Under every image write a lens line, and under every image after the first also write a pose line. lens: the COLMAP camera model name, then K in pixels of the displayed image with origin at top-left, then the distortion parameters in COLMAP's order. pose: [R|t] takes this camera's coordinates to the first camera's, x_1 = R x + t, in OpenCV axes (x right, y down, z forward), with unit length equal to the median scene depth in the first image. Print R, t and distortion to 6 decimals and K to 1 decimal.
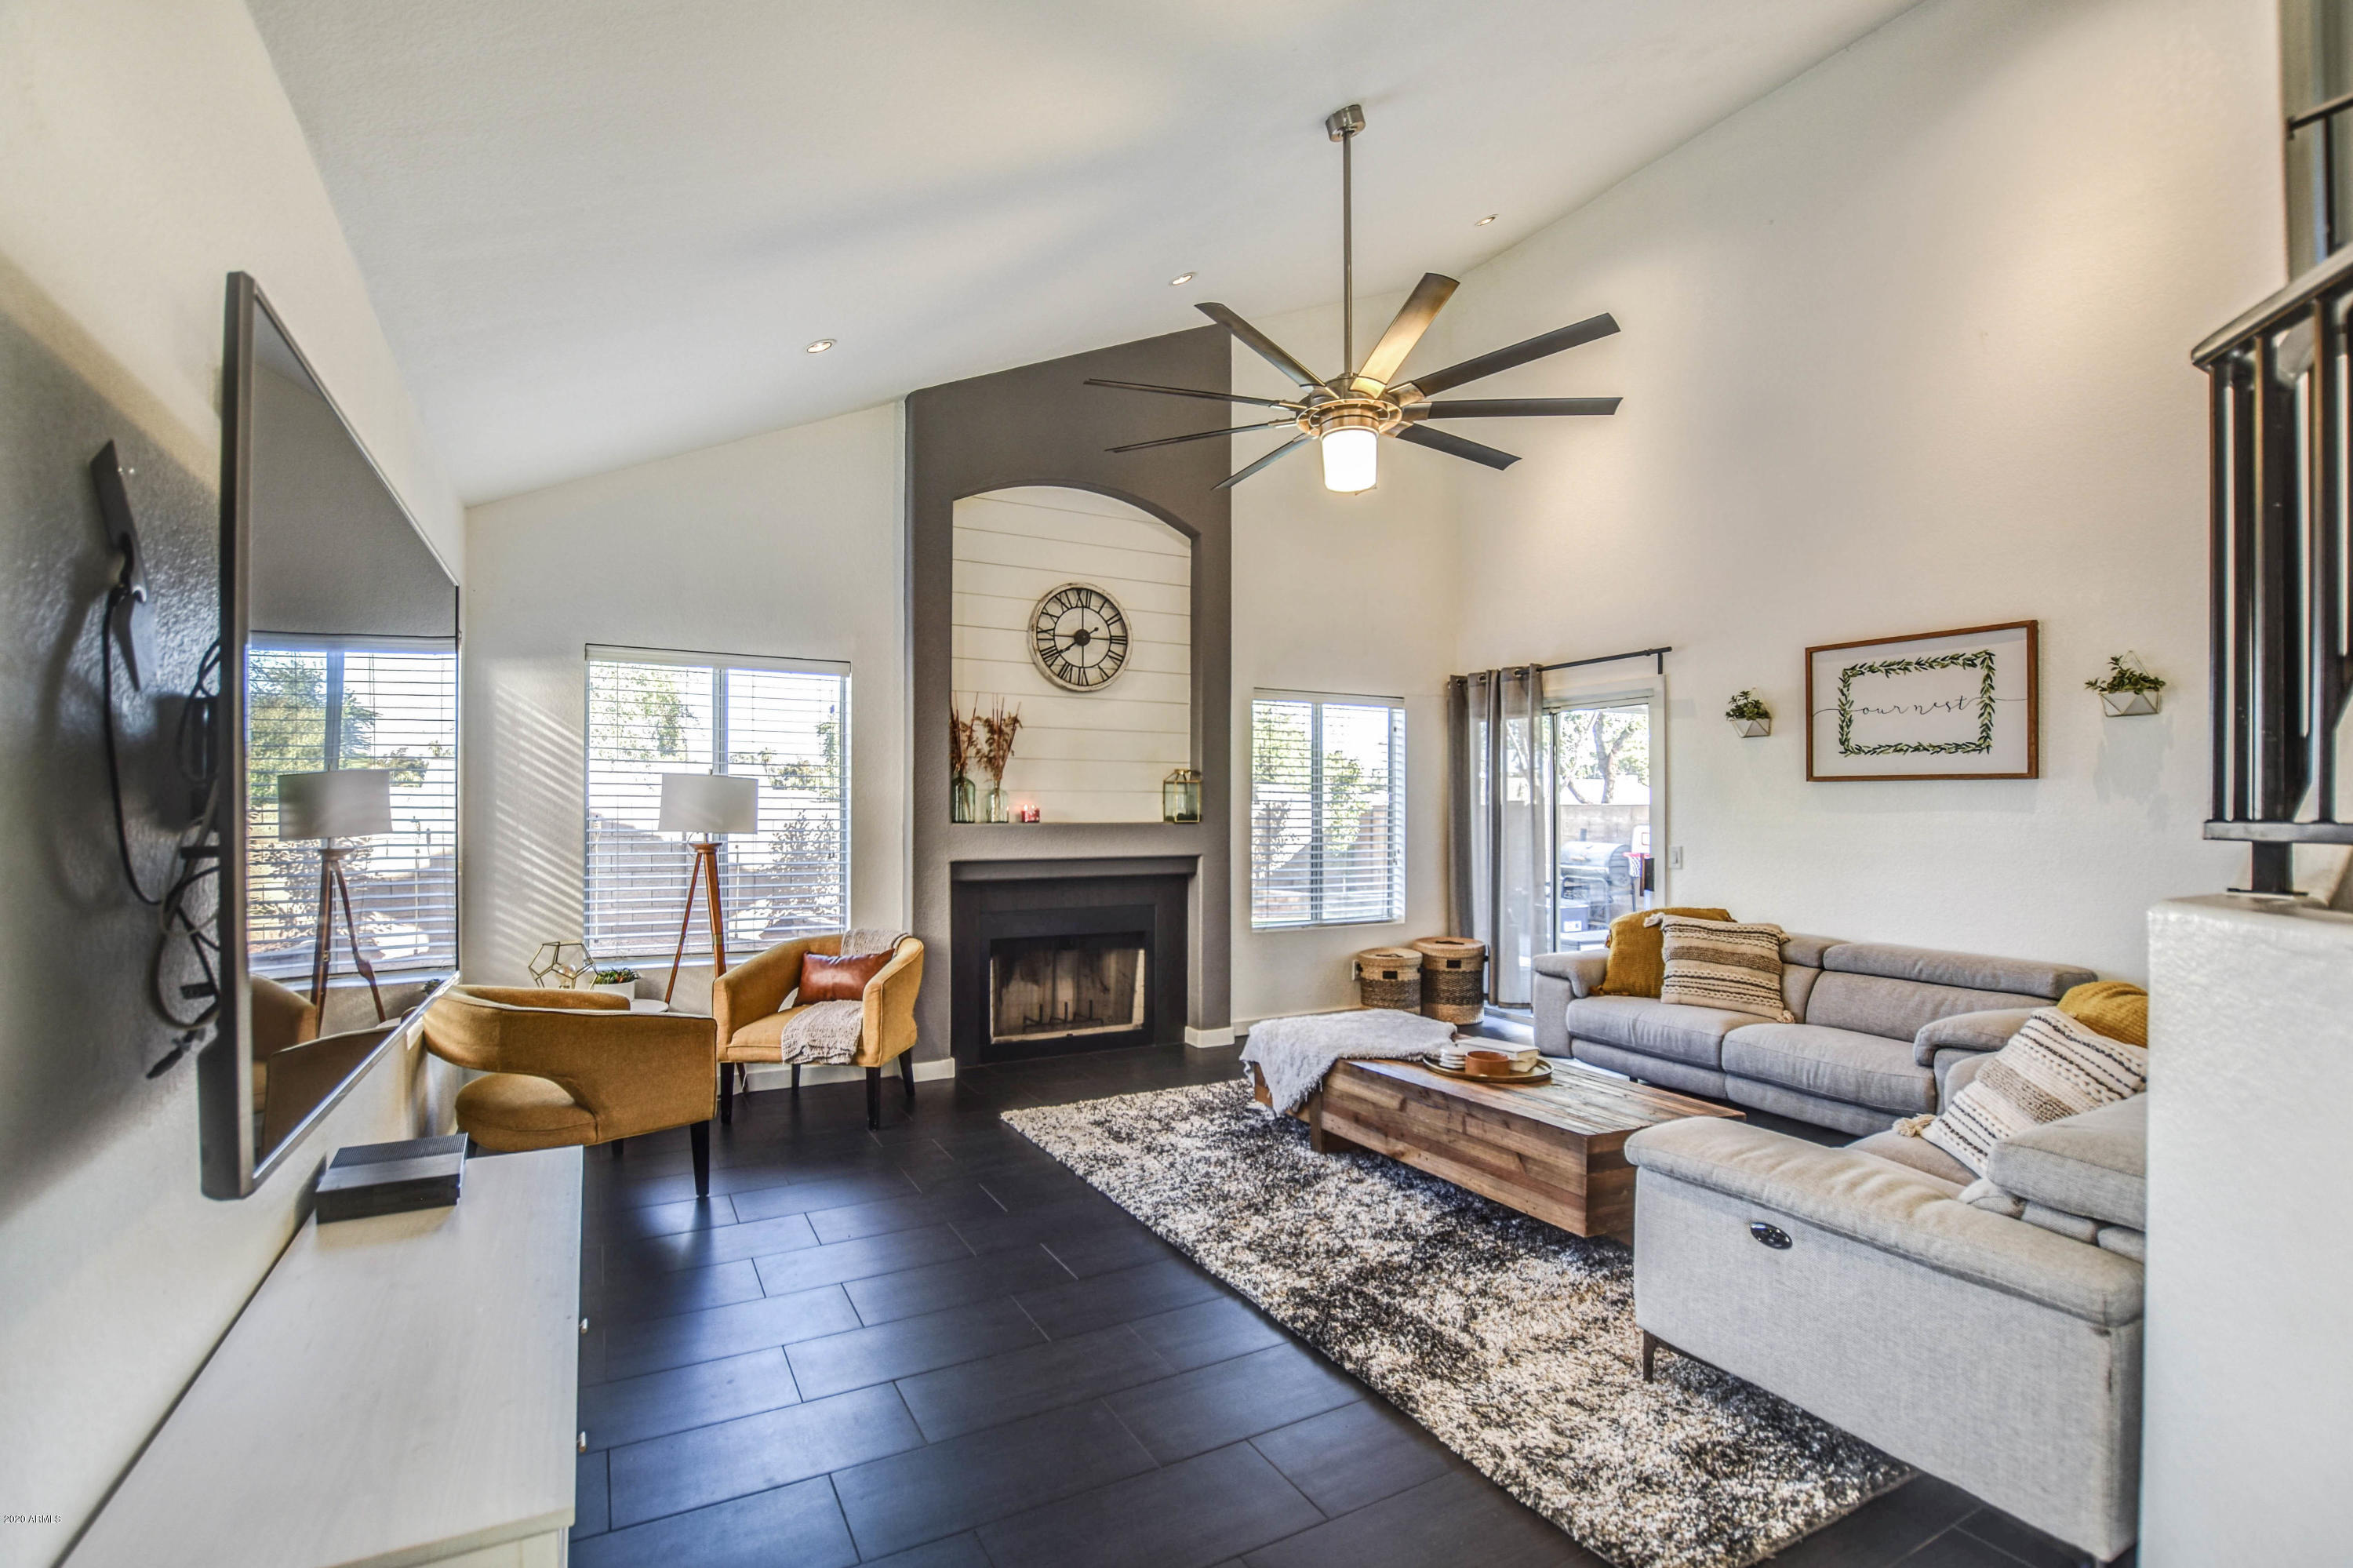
lens RADIAL K [[1077.4, 0, 1183.6], [0, 1077.4, 806.8], [0, 0, 1]] dist [-0.019921, 0.000490]
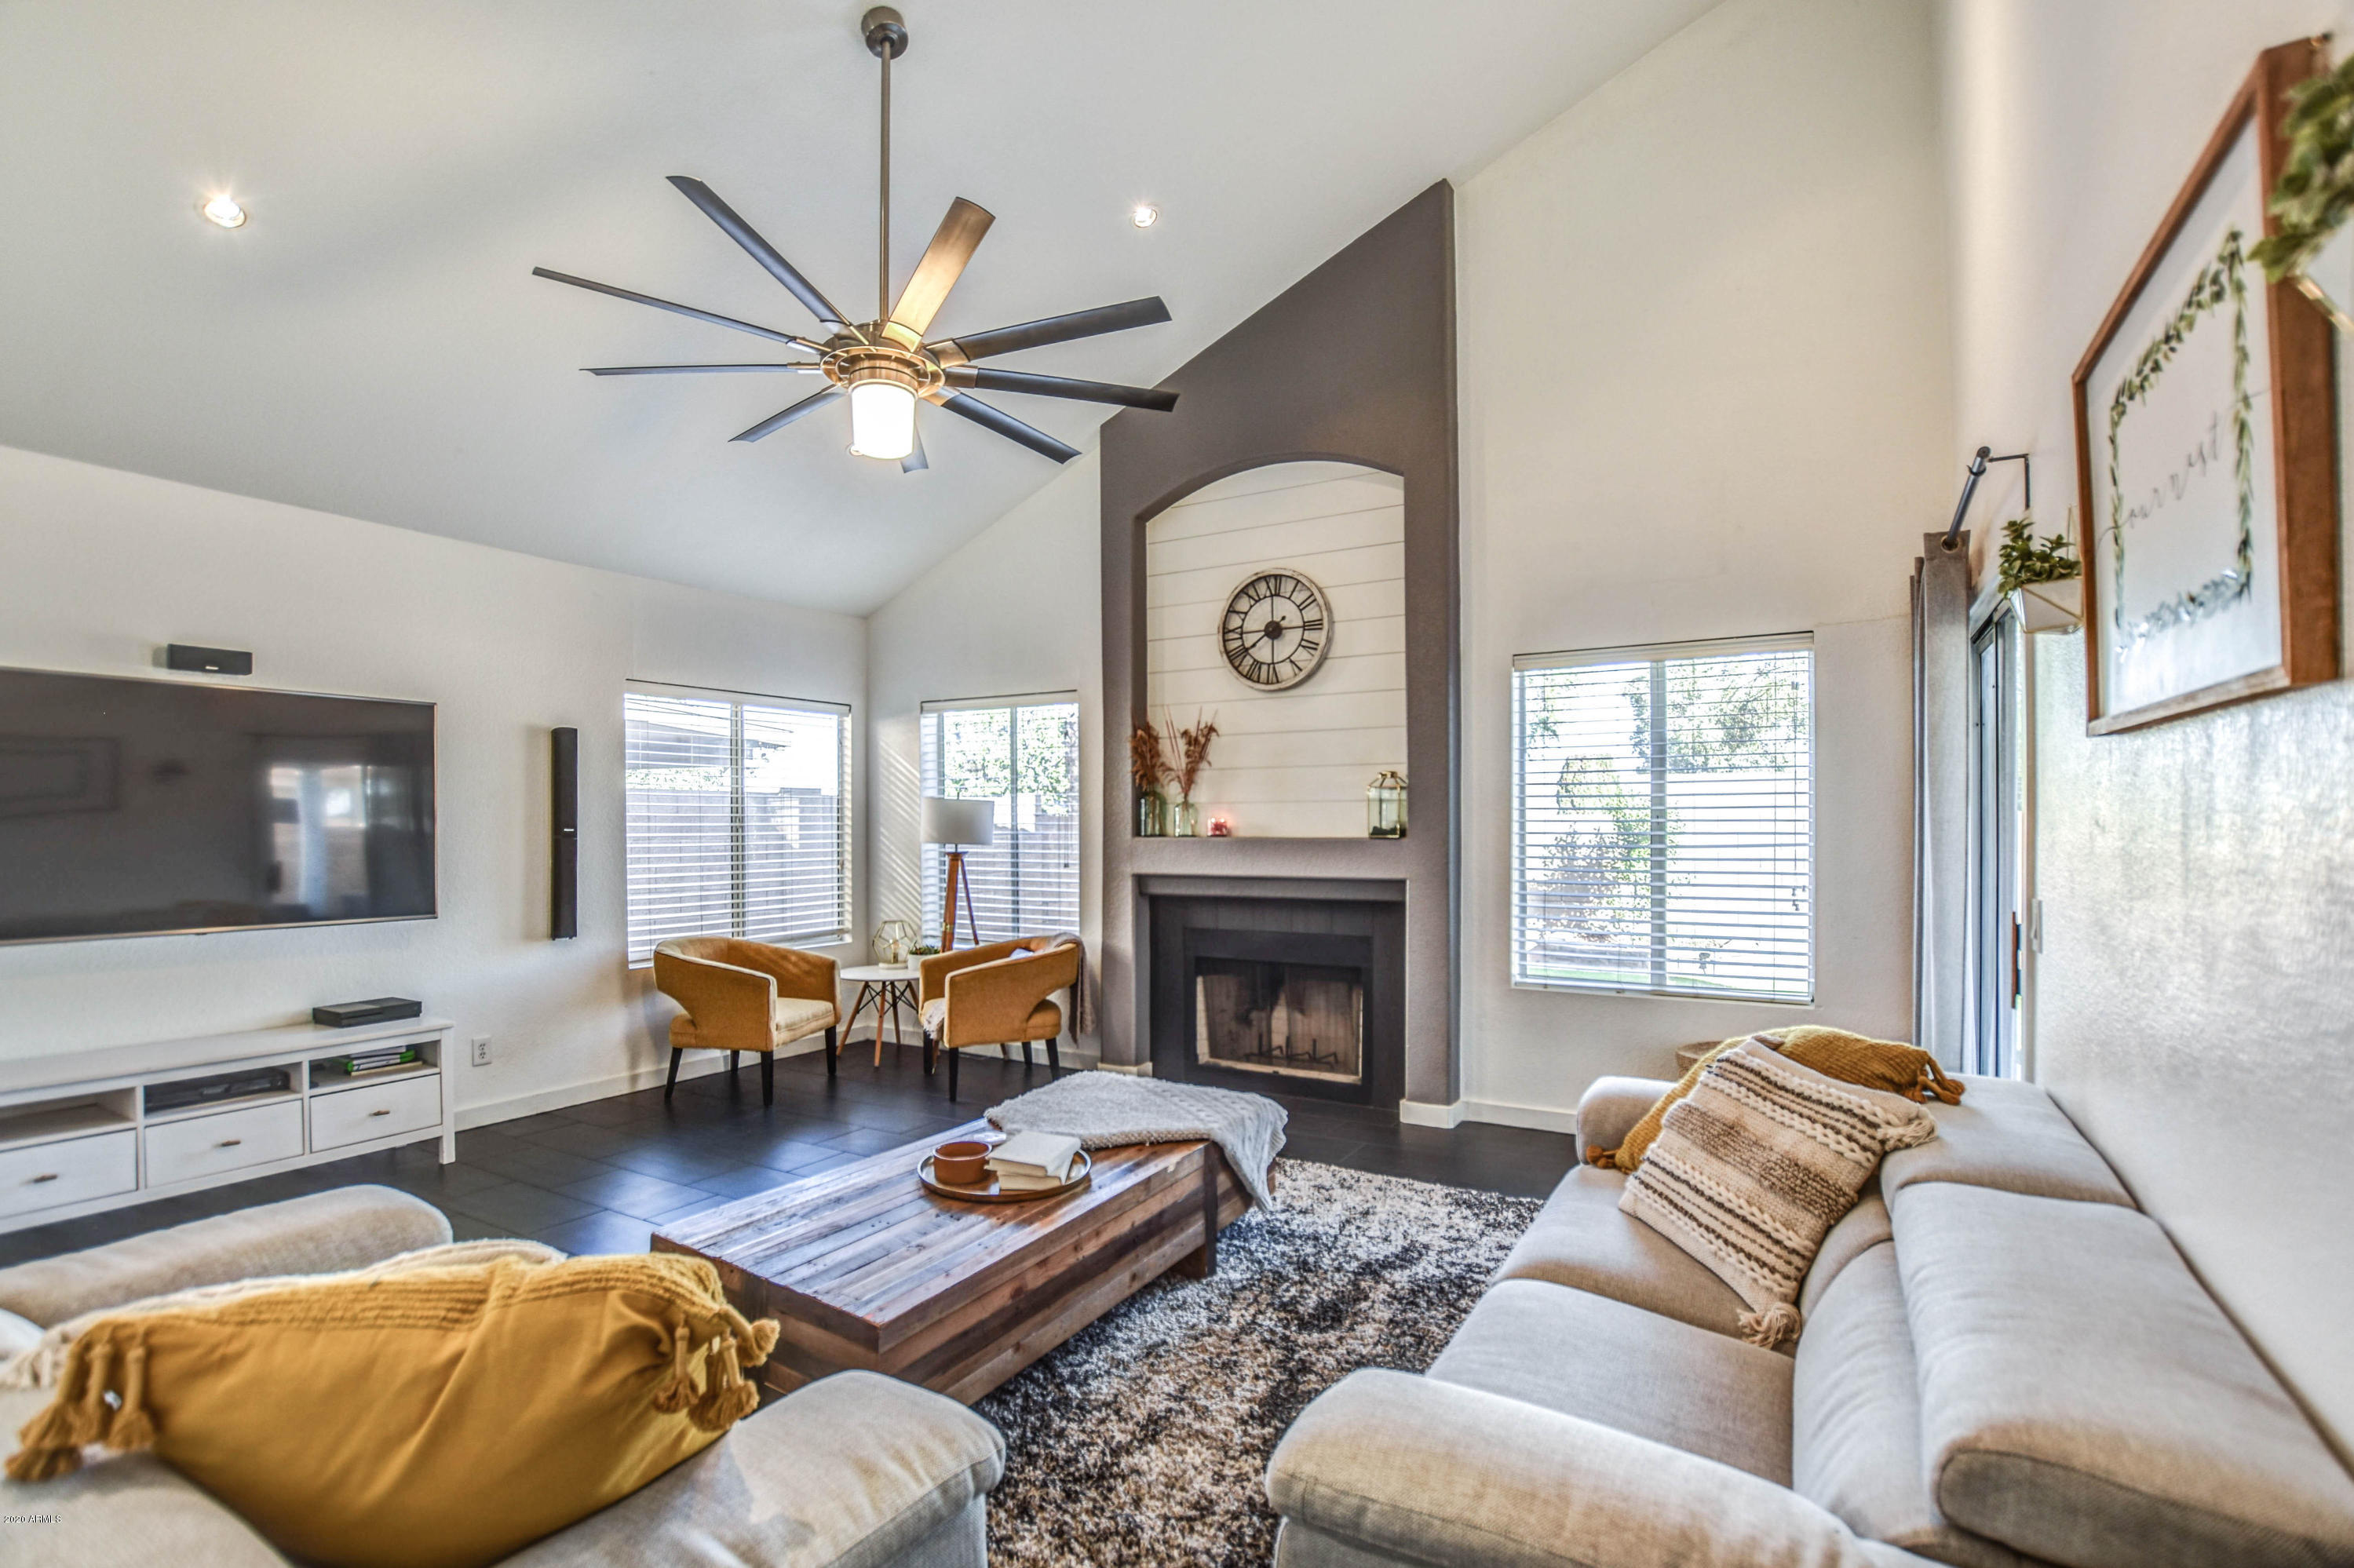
lens RADIAL K [[1079.2, 0, 1177.5], [0, 1079.2, 831.8], [0, 0, 1]] dist [0.000188, 0.000055]
pose [[0.519198, 0.002230, -0.854651, 0.641042], [0.007022, 0.999952, 0.006875, 0.003626], [0.854625, -0.009571, 0.519157, 0.473996]]
